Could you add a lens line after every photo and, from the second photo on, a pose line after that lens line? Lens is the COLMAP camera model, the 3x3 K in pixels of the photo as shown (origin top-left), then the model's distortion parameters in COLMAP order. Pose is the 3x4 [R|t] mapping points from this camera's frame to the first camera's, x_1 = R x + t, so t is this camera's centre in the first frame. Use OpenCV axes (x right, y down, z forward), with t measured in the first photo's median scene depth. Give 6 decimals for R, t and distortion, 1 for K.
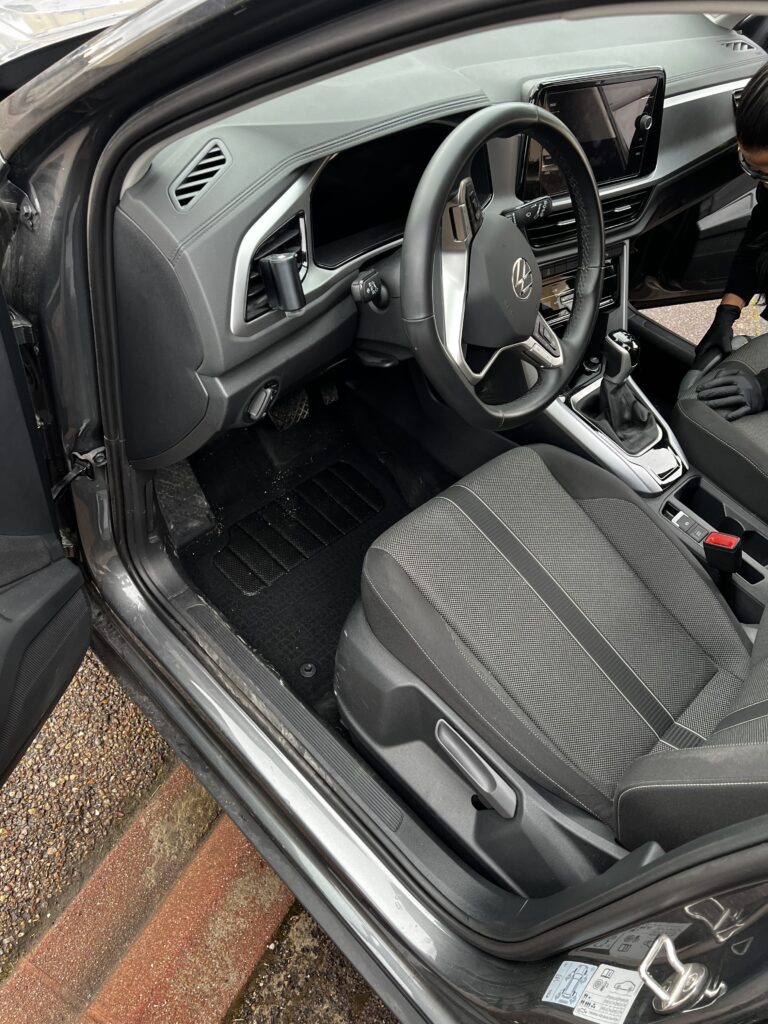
lens RADIAL K [[785.5, 0, 383.7], [0, 785.5, 528.3], [0, 0, 1]] dist [-0.003893, -0.000111]
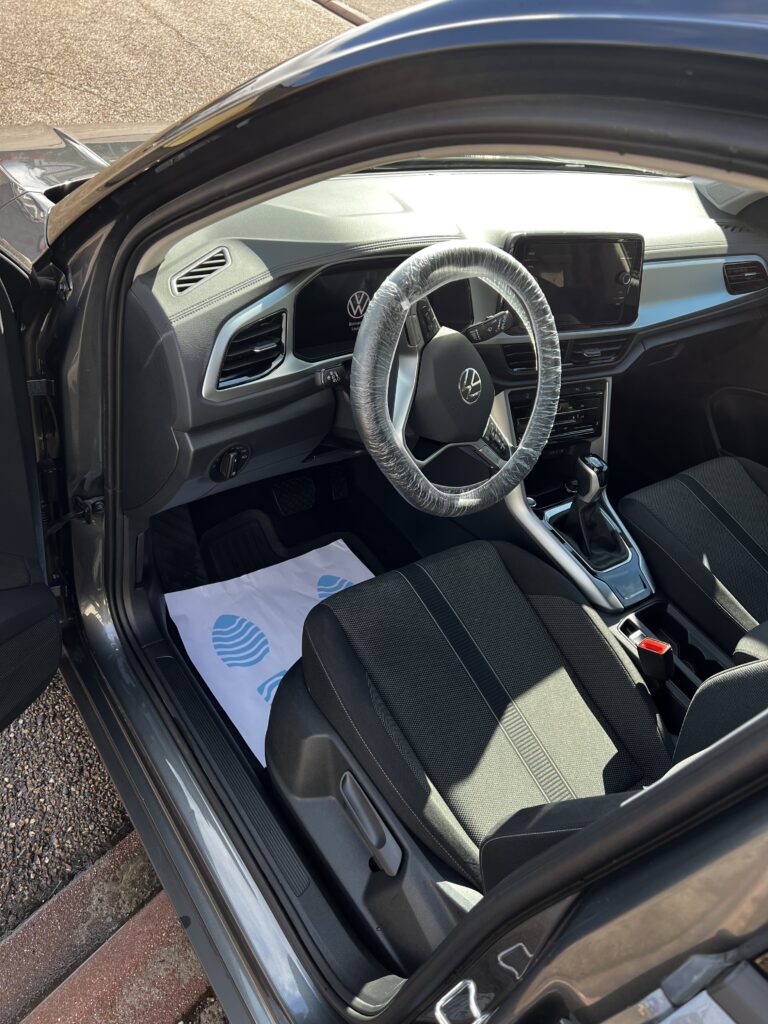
lens RADIAL K [[773.2, 0, 384.0], [0, 773.2, 512.0], [0, 0, 1]] dist [0.077789, -0.113854]
pose [[0.988302, 0.114947, -0.100228, 0.130537], [-0.132400, 0.972853, -0.189810, 0.065281], [0.075689, 0.200860, 0.976692, -0.054679]]
